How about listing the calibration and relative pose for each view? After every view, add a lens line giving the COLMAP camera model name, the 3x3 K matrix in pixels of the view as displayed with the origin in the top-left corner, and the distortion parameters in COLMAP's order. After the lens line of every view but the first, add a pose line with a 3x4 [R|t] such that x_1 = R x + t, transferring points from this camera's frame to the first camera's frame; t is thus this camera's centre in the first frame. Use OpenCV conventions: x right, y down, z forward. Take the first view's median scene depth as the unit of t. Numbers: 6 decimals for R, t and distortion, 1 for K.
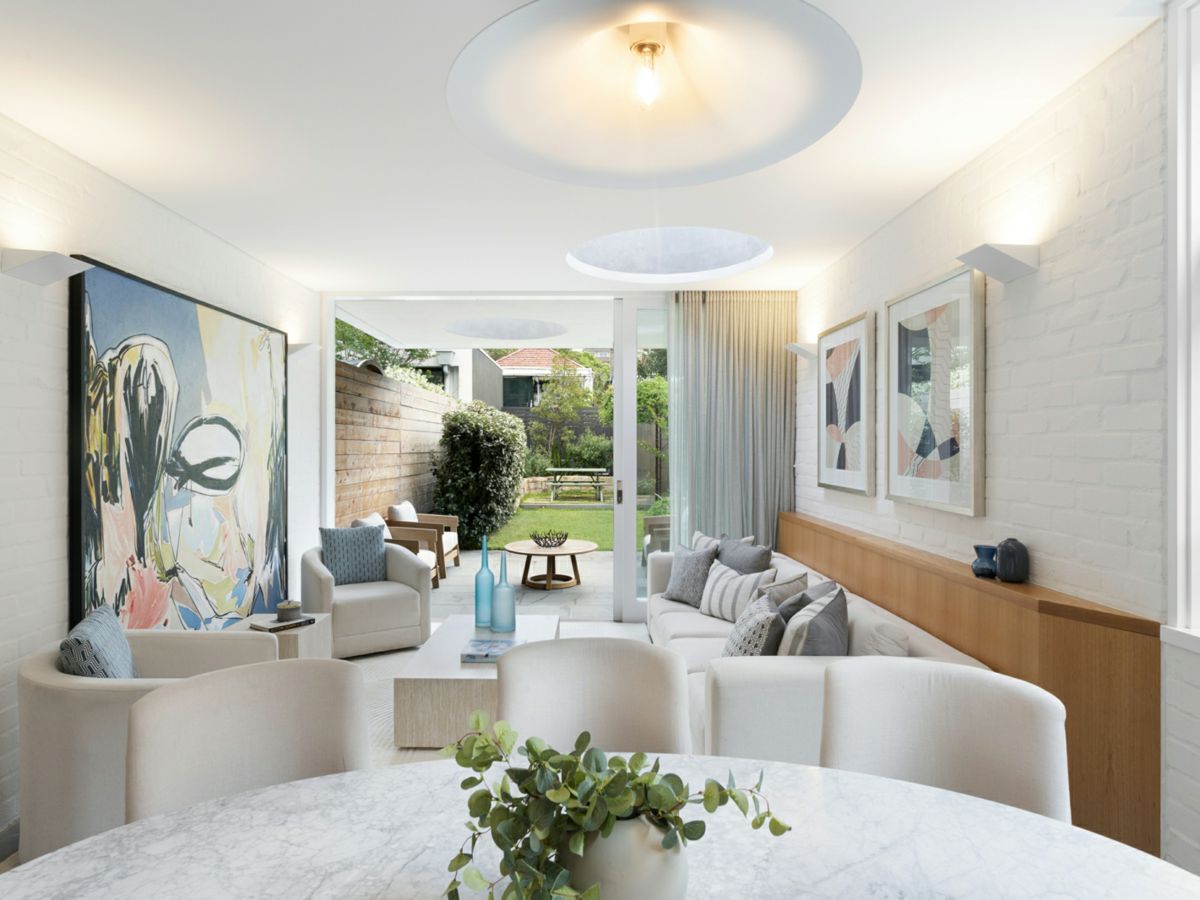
lens RADIAL K [[639.2, 0, 599.0], [0, 639.2, 452.5], [0, 0, 1]] dist [0.000014, 0.000000]
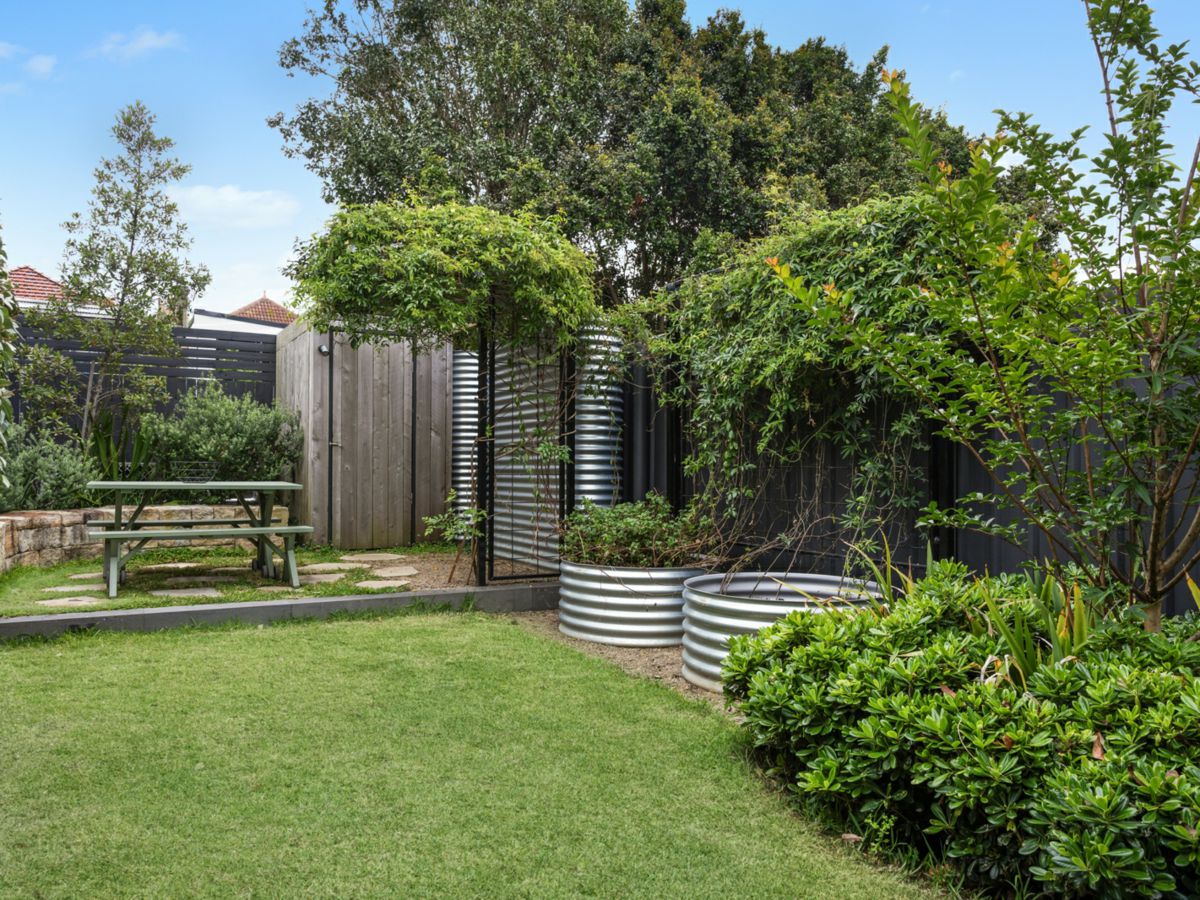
lens RADIAL K [[805.6, 0, 600.5], [0, 805.6, 449.5], [0, 0, 1]] dist [-0.000154, -0.000705]
pose [[0.863644, 0.011743, 0.503965, -0.059685], [-0.003920, 0.999855, -0.016580, 0.013226], [-0.504086, 0.012344, 0.863565, 0.507865]]
